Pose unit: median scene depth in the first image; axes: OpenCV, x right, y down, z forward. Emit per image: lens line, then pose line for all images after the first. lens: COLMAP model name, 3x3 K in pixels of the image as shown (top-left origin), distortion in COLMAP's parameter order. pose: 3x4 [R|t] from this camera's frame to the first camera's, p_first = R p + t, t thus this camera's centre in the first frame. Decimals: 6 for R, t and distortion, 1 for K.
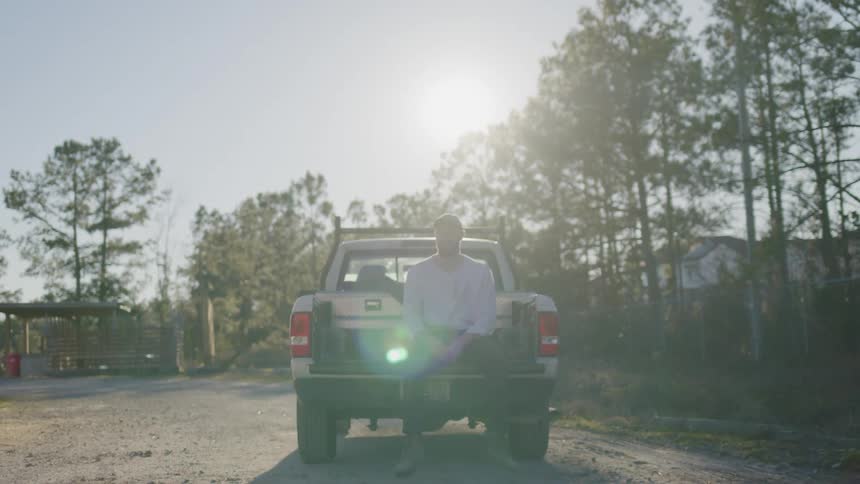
lens RADIAL K [[1190.2, 0, 430.0], [0, 1190.2, 242.0], [0, 0, 1]] dist [-0.069129, 0.018910]
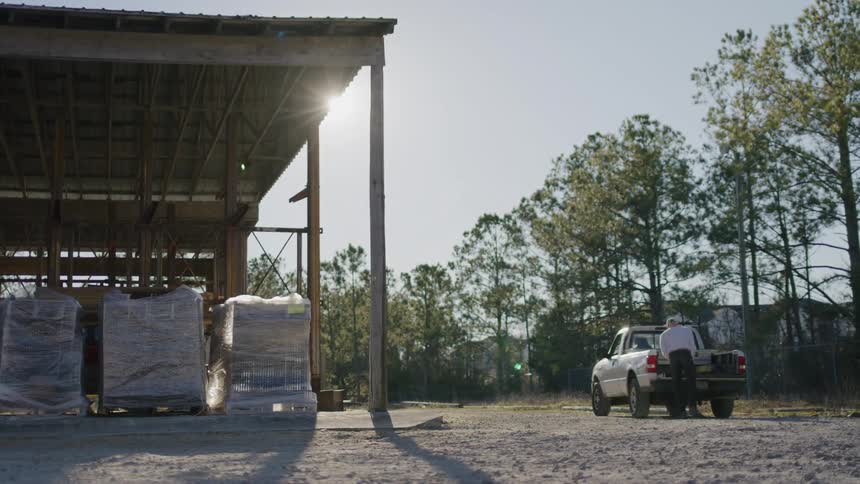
lens RADIAL K [[1201.0, 0, 429.9], [0, 1201.0, 289.2], [0, 0, 1]] dist [0.157812, 0.005080]
pose [[0.998455, 0.019811, 0.051907, -0.089510], [-0.019492, 0.999788, -0.006644, -0.008285], [-0.052028, 0.005622, 0.998630, -0.219721]]
